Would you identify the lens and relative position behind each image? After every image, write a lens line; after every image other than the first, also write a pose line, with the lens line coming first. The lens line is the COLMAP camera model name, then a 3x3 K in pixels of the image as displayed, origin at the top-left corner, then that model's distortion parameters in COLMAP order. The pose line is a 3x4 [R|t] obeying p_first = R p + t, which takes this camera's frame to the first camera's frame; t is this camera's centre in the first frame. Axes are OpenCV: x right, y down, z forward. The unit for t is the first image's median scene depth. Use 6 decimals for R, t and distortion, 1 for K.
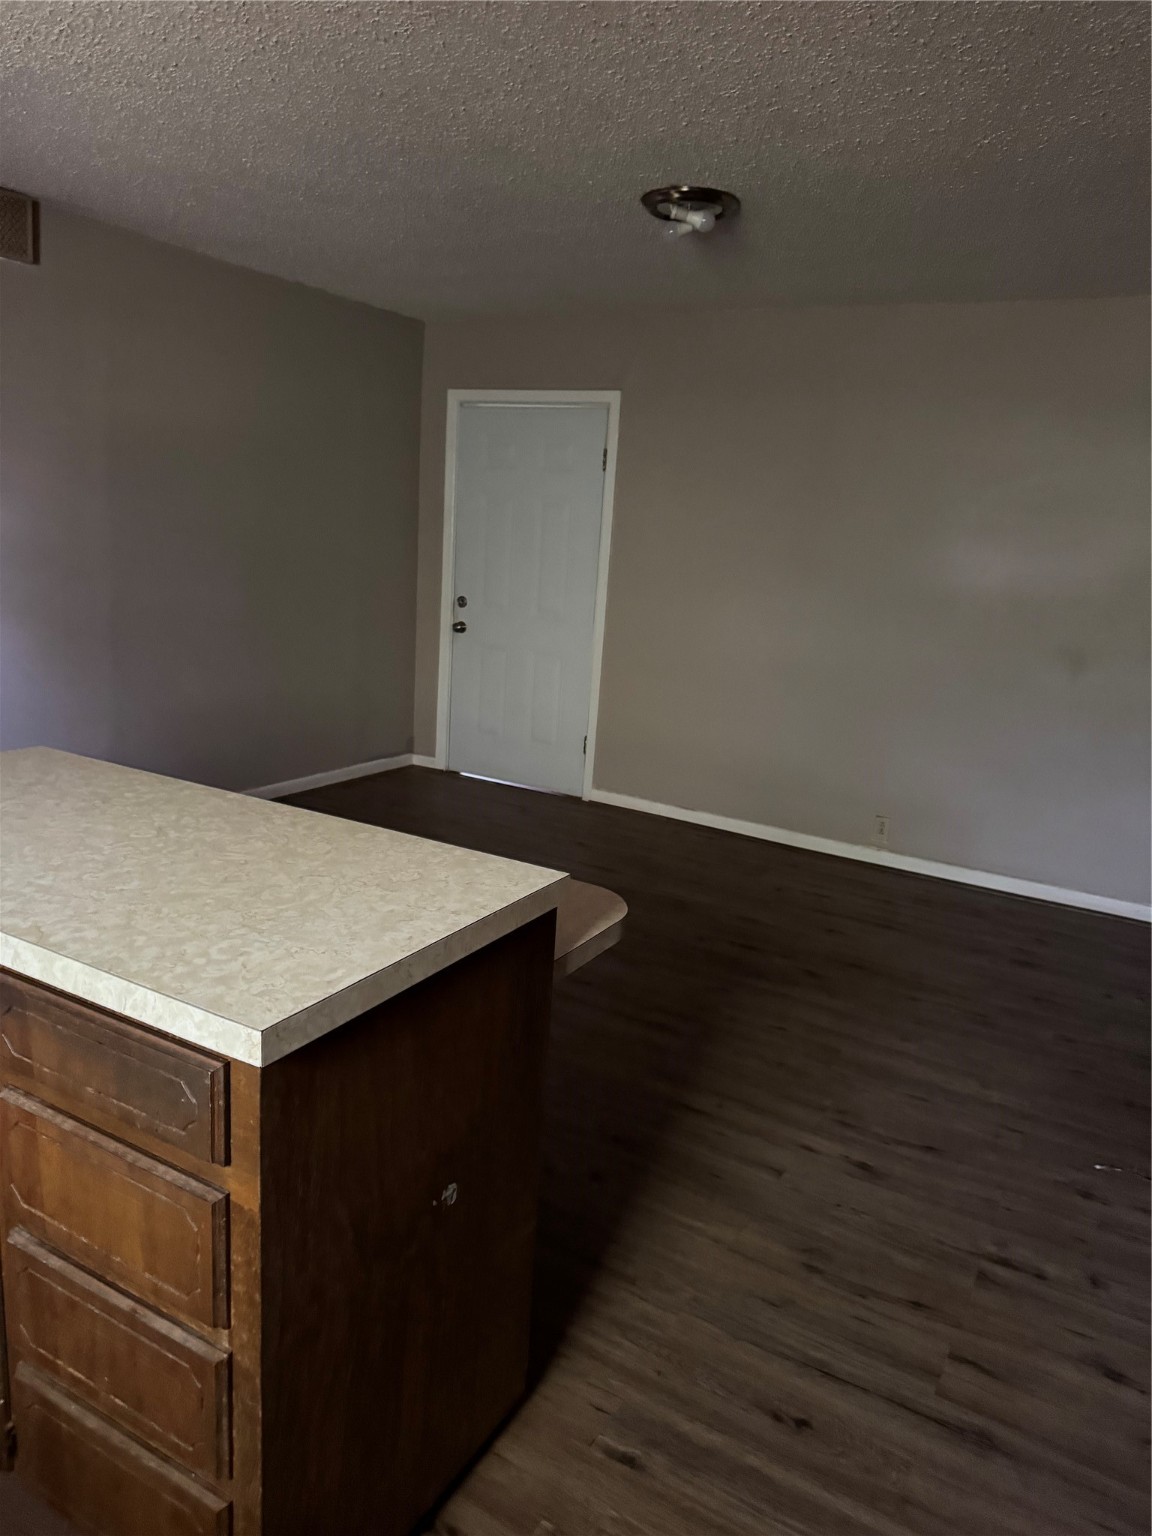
lens RADIAL K [[1077.3, 0, 578.0], [0, 1077.3, 768.7], [0, 0, 1]] dist [0.004567, 0.010552]
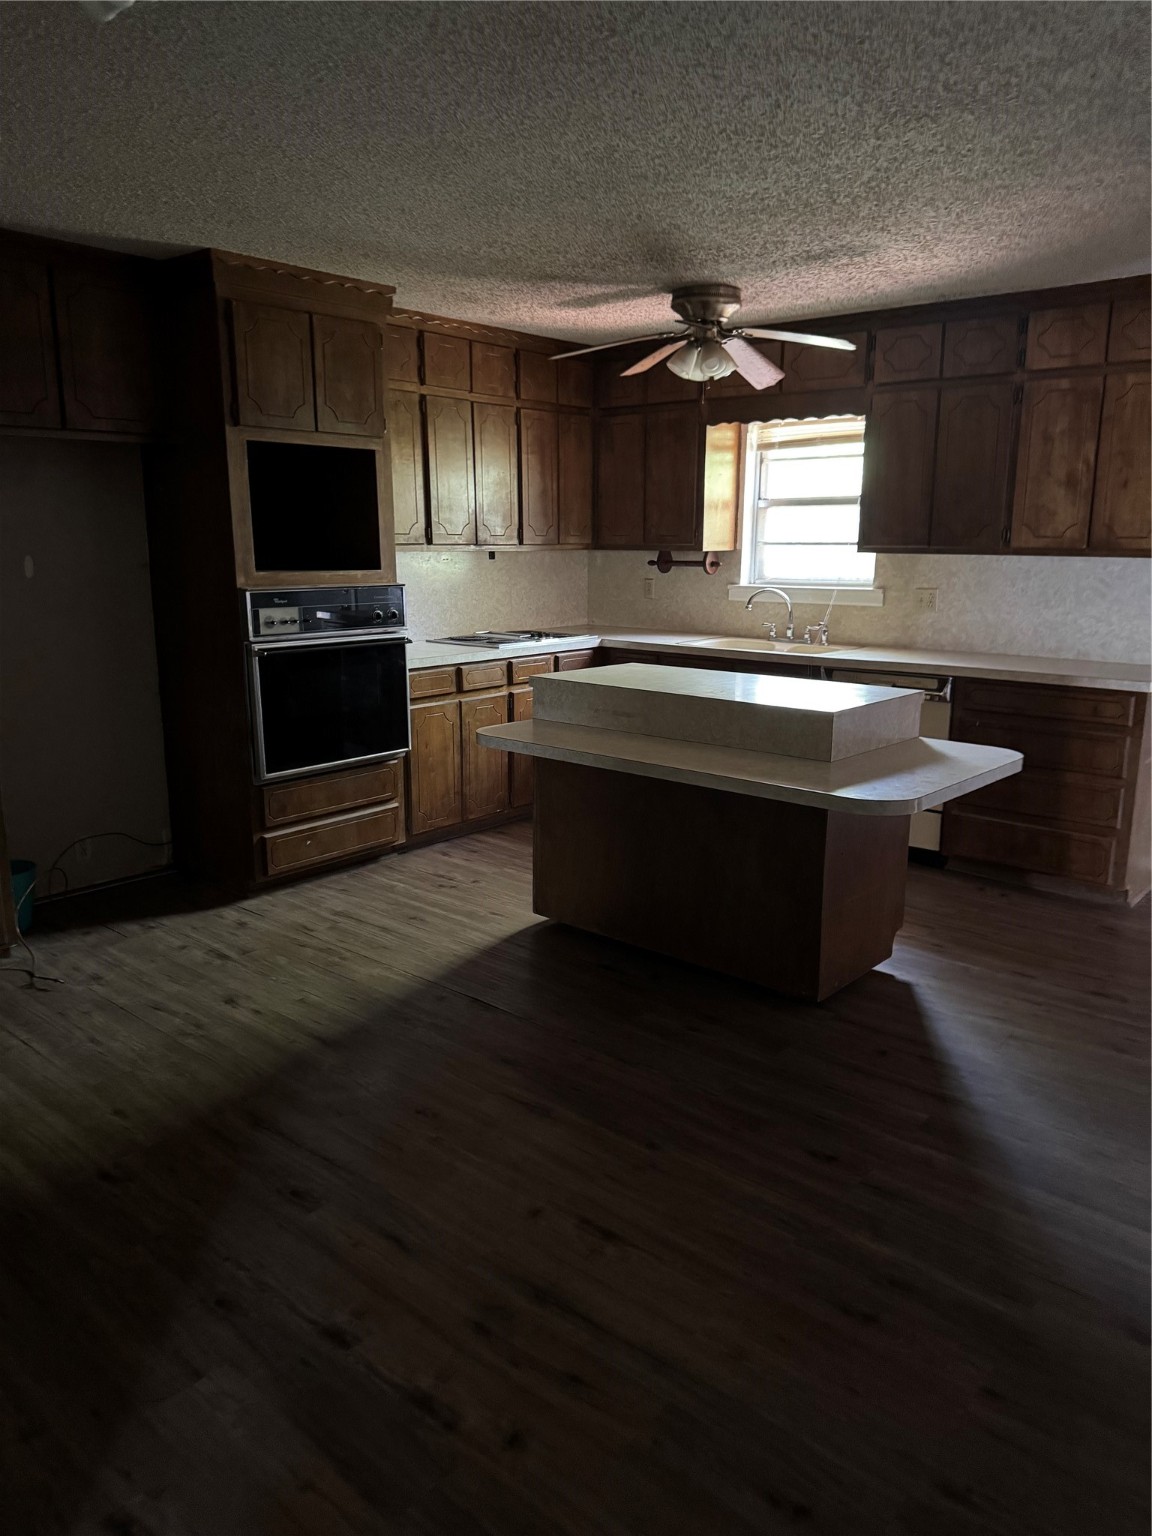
lens RADIAL K [[1077.3, 0, 576.7], [0, 1077.3, 770.2], [0, 0, 1]] dist [0.004567, 0.010552]
pose [[-0.977268, -0.118738, 0.175638, -0.445070], [-0.032954, 0.903456, 0.427412, -0.595114], [-0.209432, 0.411908, -0.886832, 2.537808]]
